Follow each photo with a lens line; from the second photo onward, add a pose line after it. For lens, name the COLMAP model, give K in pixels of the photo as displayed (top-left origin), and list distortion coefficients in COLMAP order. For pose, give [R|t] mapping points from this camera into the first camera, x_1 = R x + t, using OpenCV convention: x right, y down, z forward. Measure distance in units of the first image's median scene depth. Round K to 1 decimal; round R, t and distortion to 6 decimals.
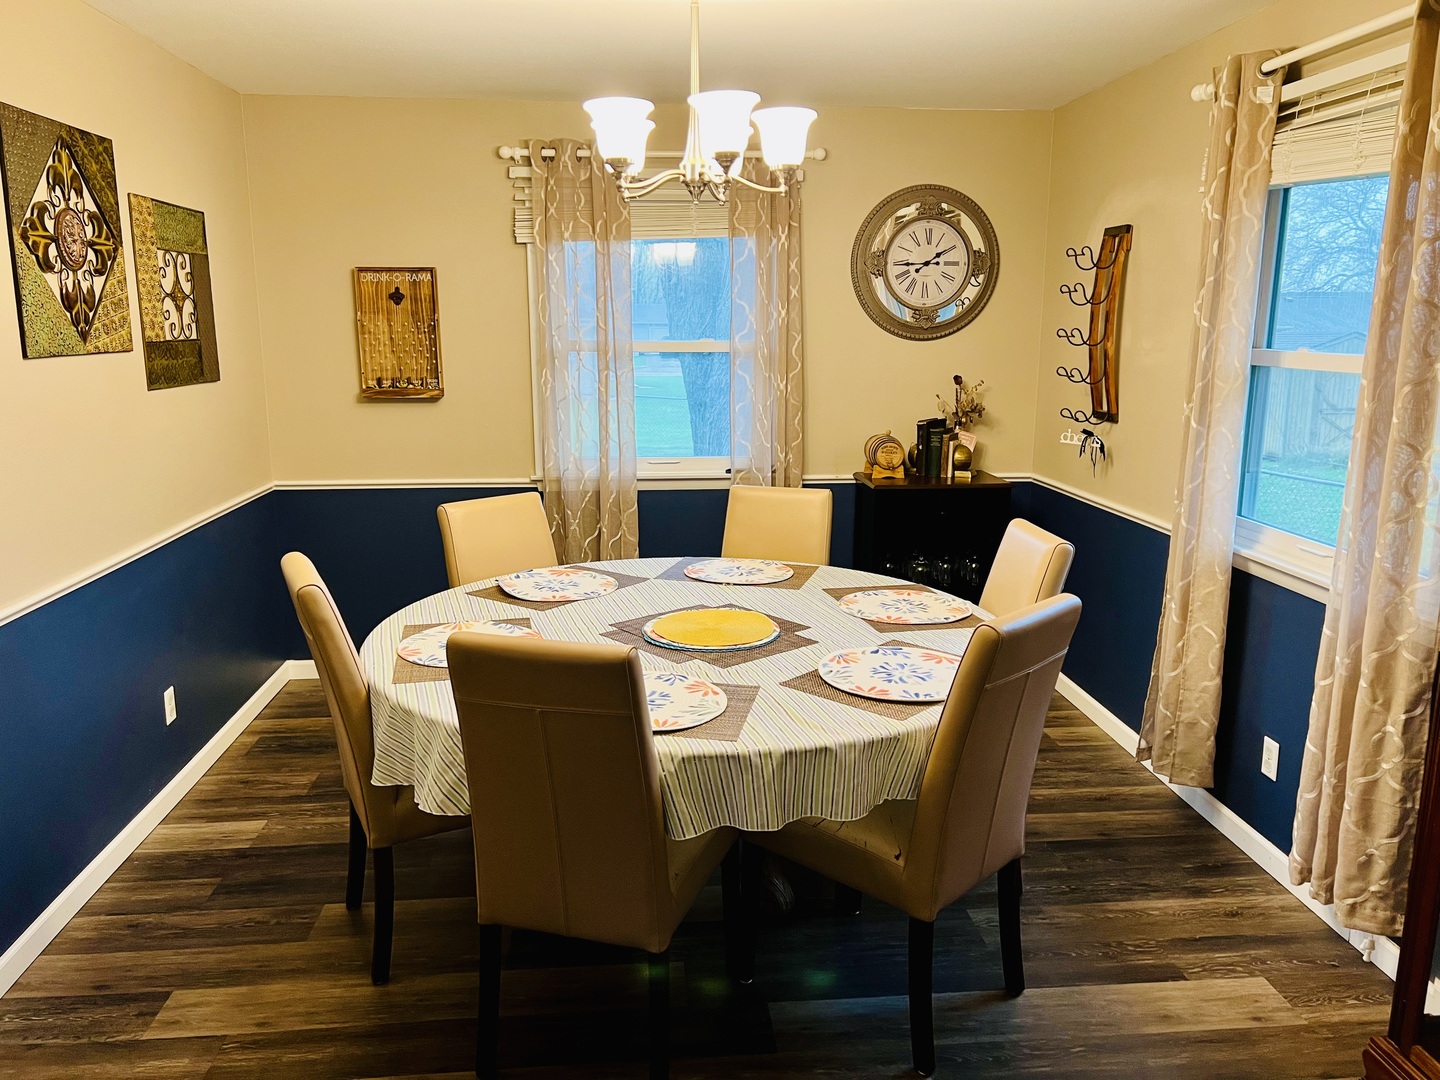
lens RADIAL K [[1067.1, 0, 708.6], [0, 1067.1, 548.5], [0, 0, 1]] dist [0.065211, -0.073440]
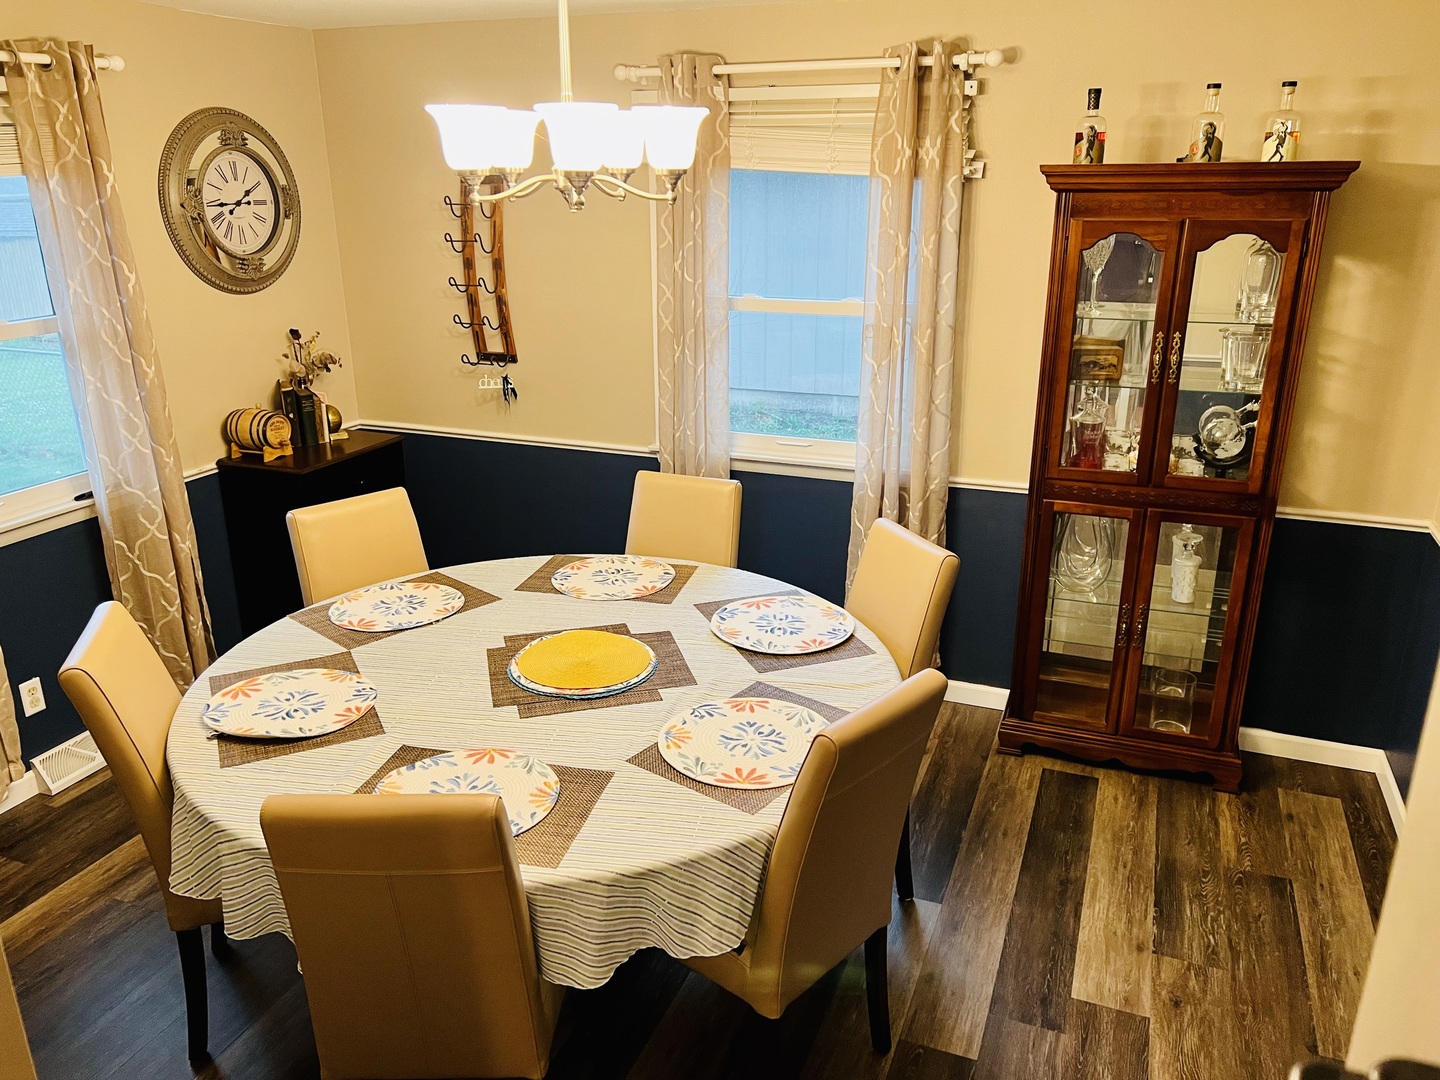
lens RADIAL K [[1067.1, 0, 712.6], [0, 1067.1, 542.0], [0, 0, 1]] dist [0.065211, -0.073440]
pose [[0.450004, -0.291564, 0.844090, -0.431334], [0.192712, 0.954635, 0.227010, -0.131399], [-0.871986, 0.060511, 0.485777, 0.272773]]
